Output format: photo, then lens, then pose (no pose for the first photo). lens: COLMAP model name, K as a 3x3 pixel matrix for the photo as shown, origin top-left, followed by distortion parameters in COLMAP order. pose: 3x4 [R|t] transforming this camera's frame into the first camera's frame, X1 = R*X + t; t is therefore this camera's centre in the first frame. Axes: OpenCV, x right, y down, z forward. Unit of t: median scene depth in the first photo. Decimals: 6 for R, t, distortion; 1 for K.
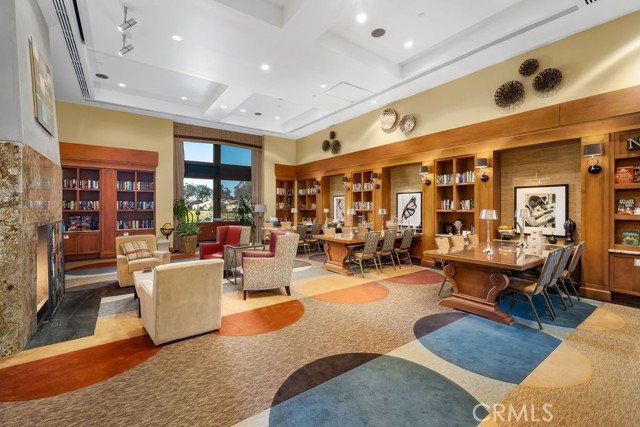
lens RADIAL K [[272.8, 0, 322.0], [0, 272.8, 207.9], [0, 0, 1]] dist [0.005208, 0.000392]
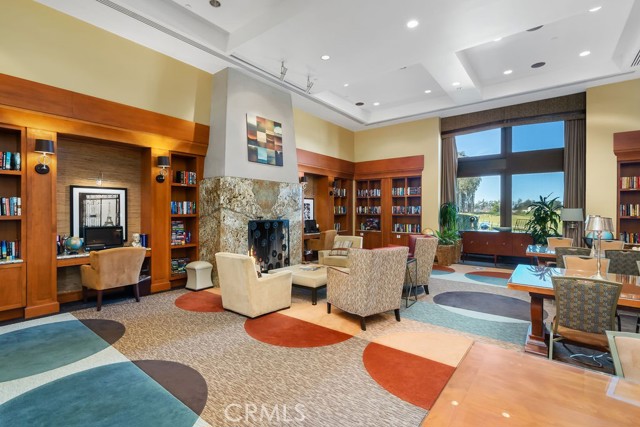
lens RADIAL K [[308.3, 0, 322.0], [0, 308.3, 215.5], [0, 0, 1]] dist [0.012066, 0.000364]
pose [[0.255762, 0.021005, -0.966512, 0.385269], [-0.008068, 0.999775, 0.019593, -0.008205], [0.966706, 0.002787, 0.255874, 0.382070]]
